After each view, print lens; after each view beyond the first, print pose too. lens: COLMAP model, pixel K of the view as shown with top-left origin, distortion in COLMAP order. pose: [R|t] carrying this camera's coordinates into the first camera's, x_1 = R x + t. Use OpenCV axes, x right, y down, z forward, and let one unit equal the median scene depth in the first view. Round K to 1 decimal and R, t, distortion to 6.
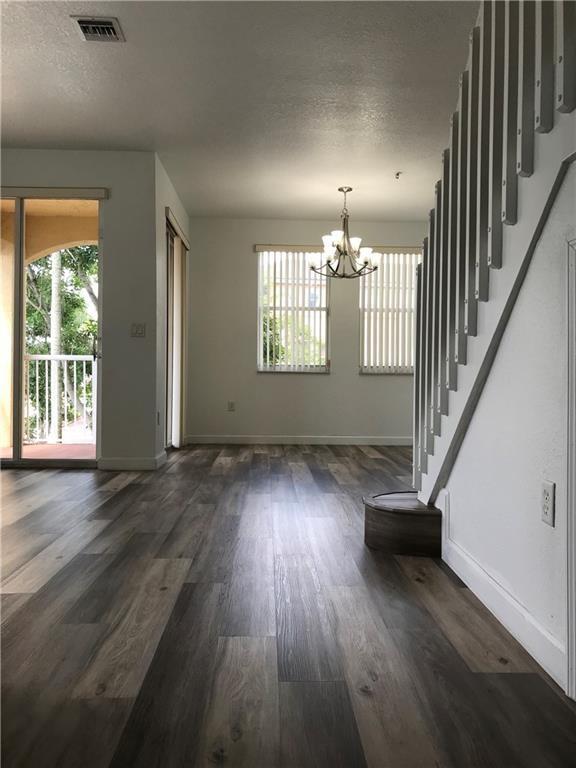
lens RADIAL K [[635.5, 0, 285.5], [0, 635.5, 381.1], [0, 0, 1]] dist [0.046121, -0.035697]
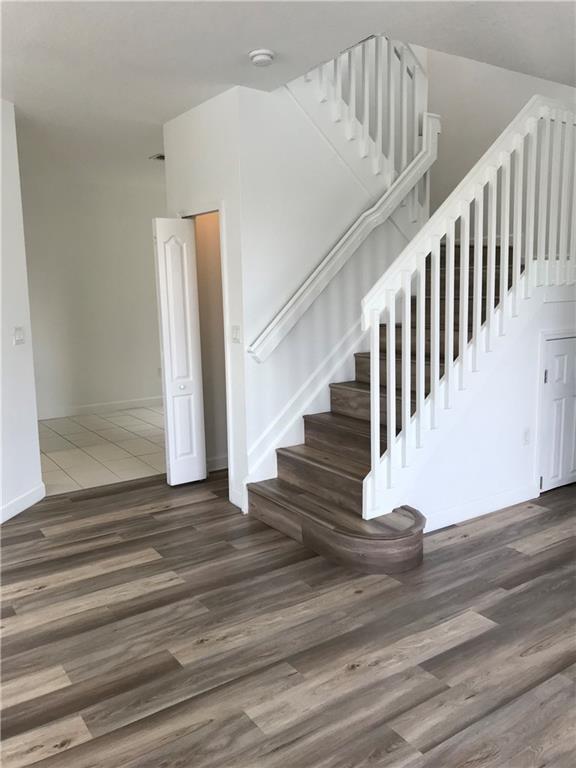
lens RADIAL K [[635.5, 0, 287.1], [0, 635.5, 376.6], [0, 0, 1]] dist [0.046121, -0.035697]
pose [[-0.540430, -0.110752, 0.834068, -0.306262], [0.019296, 0.989407, 0.143882, -0.110915], [-0.841168, 0.093852, -0.532568, 0.837954]]
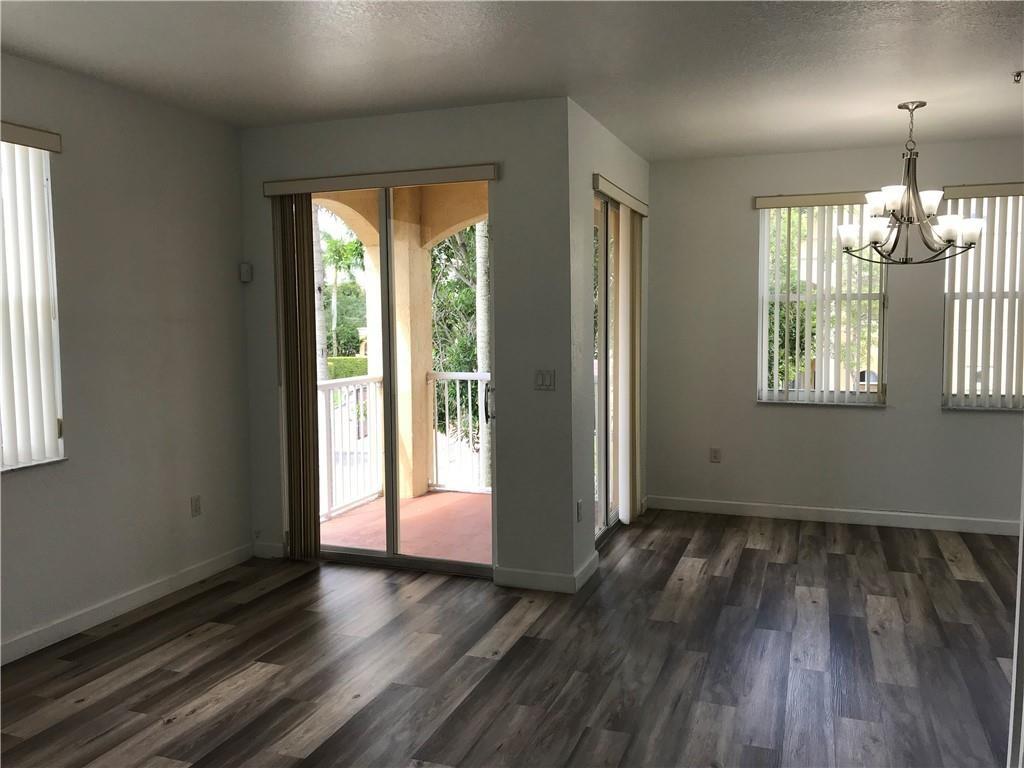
lens RADIAL K [[847.3, 0, 509.6], [0, 847.3, 378.9], [0, 0, 1]] dist [0.046121, -0.035697]
pose [[0.928575, 0.008995, -0.371036, 0.047121], [0.018471, 0.997347, 0.070405, -0.120140], [0.370685, -0.072230, 0.925946, 0.157369]]
